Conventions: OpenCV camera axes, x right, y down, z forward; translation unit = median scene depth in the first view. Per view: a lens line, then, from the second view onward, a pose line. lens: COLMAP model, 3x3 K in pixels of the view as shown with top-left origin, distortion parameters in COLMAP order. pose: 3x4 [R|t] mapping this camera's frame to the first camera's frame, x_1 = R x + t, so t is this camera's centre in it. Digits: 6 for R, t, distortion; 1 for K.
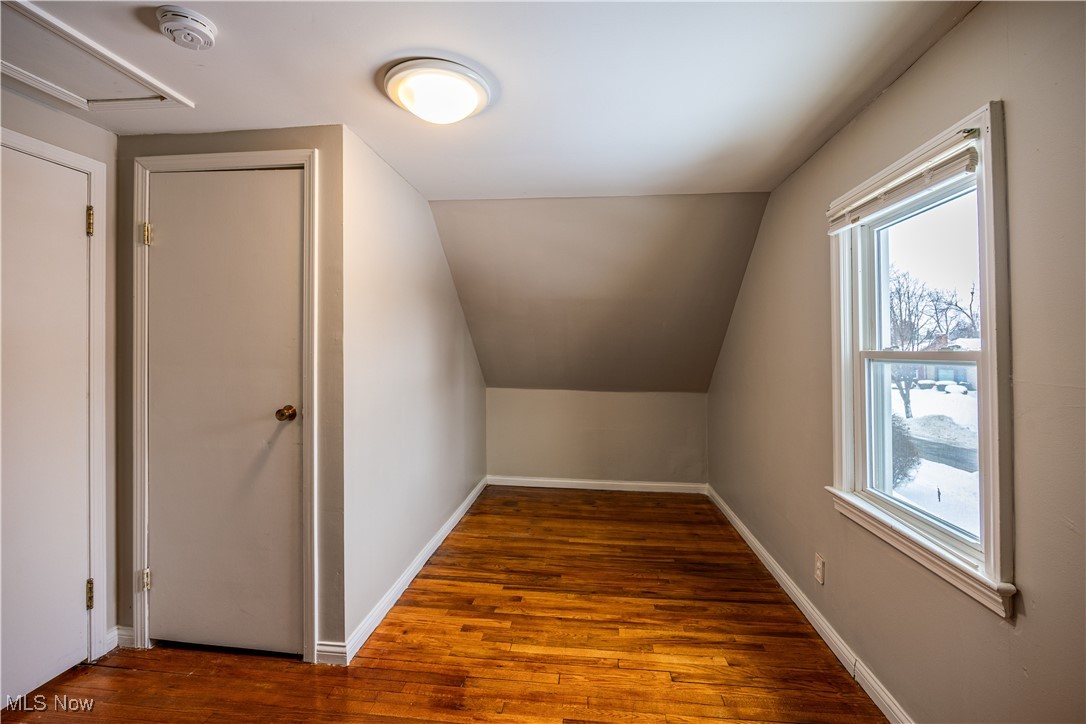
lens RADIAL K [[478.1, 0, 539.7], [0, 478.1, 349.1], [0, 0, 1]] dist [-0.011435, 0.000593]
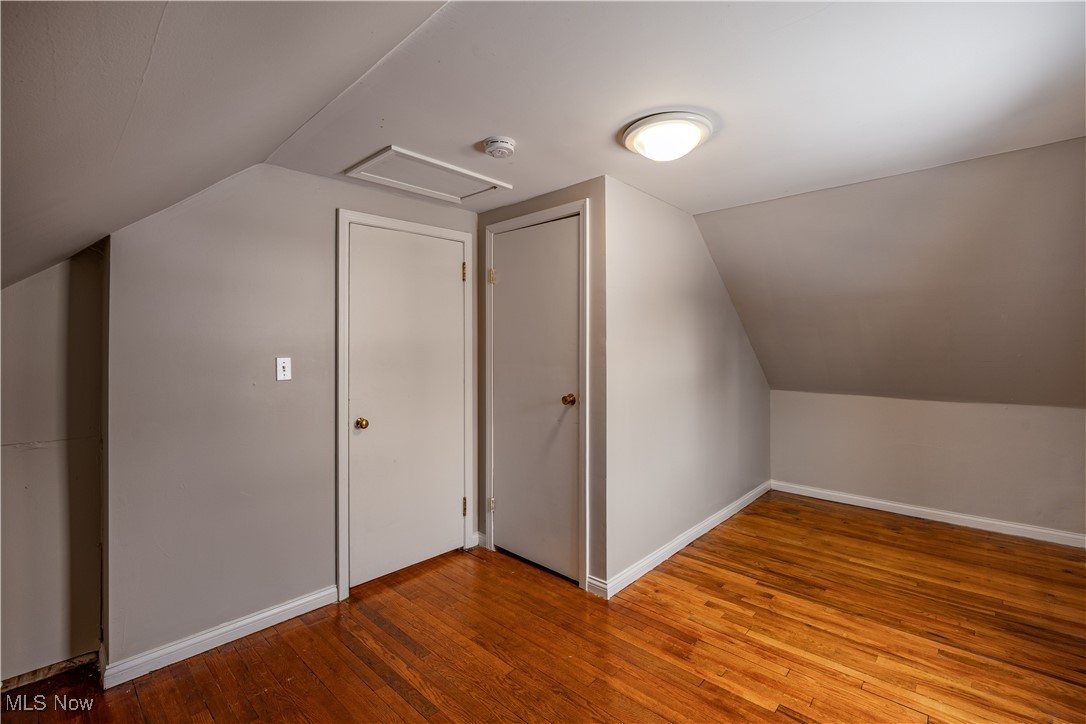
lens RADIAL K [[478.1, 0, 539.7], [0, 478.1, 349.1], [0, 0, 1]] dist [-0.011435, 0.000593]
pose [[0.796526, -0.008055, -0.604551, 0.215566], [0.007160, 0.999967, -0.003891, -0.003204], [0.604562, -0.001229, 0.796557, -0.122662]]
